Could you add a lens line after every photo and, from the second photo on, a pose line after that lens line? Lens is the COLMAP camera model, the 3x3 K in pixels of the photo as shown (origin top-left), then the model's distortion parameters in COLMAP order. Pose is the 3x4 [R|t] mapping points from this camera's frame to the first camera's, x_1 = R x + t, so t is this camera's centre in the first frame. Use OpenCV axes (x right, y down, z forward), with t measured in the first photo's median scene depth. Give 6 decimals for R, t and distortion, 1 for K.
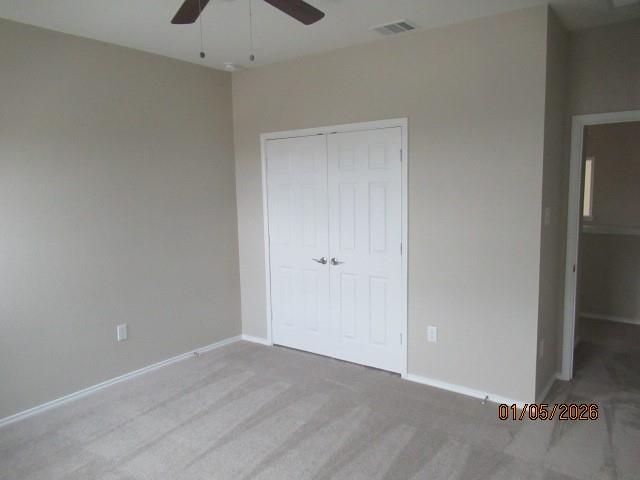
lens RADIAL K [[477.2, 0, 320.0], [0, 477.2, 240.0], [0, 0, 1]] dist [-0.006944, -0.002200]
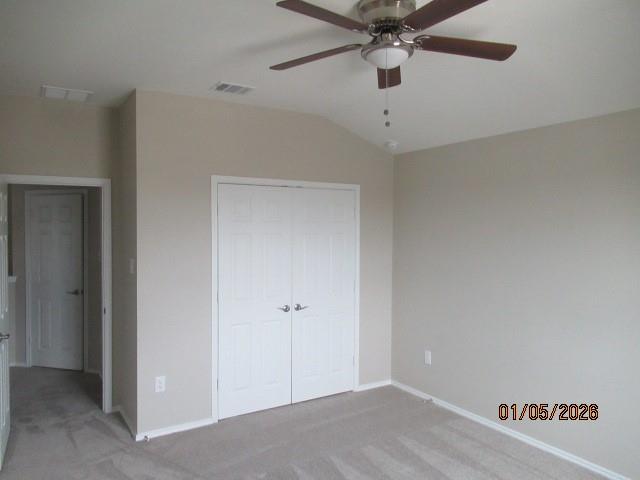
lens RADIAL K [[477.2, 0, 320.0], [0, 477.2, 240.0], [0, 0, 1]] dist [-0.006944, -0.002200]
pose [[0.361608, -0.008238, 0.932294, -0.915287], [0.084365, 0.996148, -0.023921, -0.072903], [-0.928505, 0.087303, 0.360910, 0.549318]]
